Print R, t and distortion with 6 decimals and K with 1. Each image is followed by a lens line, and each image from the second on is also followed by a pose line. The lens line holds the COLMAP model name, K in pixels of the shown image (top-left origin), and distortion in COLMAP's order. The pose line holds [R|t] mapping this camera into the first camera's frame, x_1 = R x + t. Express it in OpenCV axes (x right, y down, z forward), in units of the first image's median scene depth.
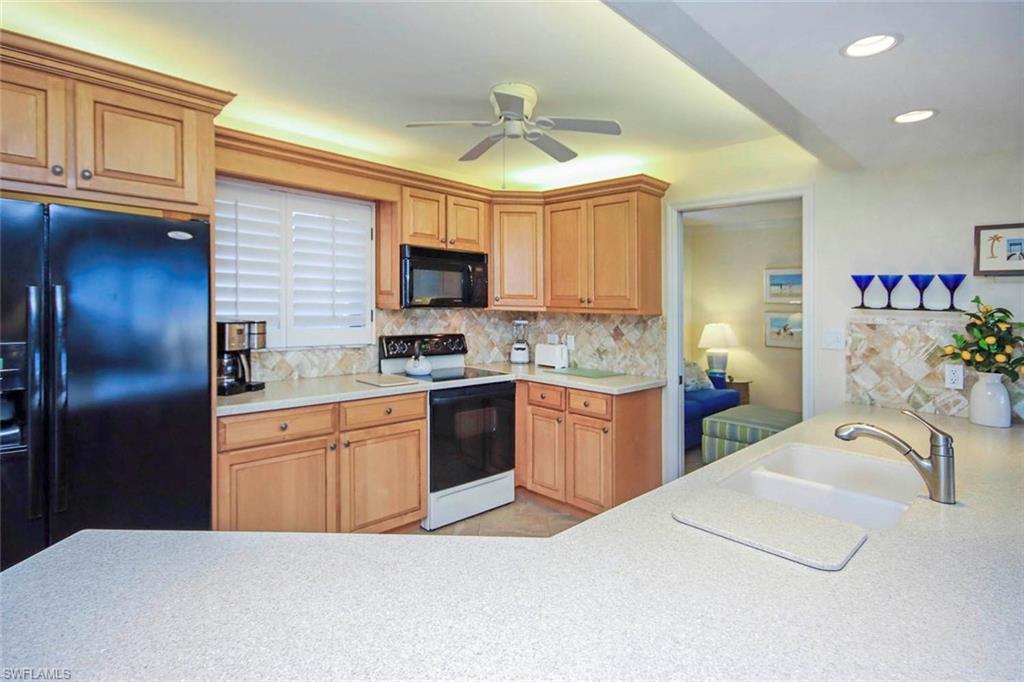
lens RADIAL K [[526.4, 0, 511.5], [0, 526.4, 302.1], [0, 0, 1]] dist [-0.000495, -0.000165]
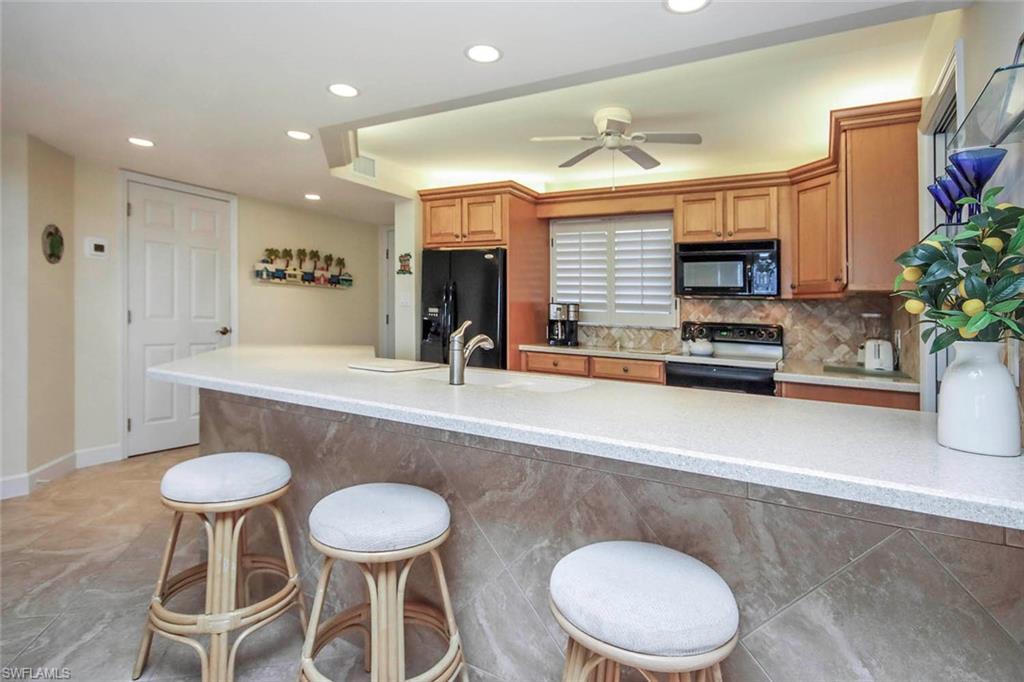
lens RADIAL K [[538.0, 0, 512.0], [0, 538.0, 341.0], [0, 0, 1]] dist [-0.000585, -0.000102]
pose [[0.251718, 0.028692, -0.967375, 0.853233], [-0.029947, 0.999313, 0.021847, 0.094401], [0.967337, 0.023471, 0.252404, 0.306844]]
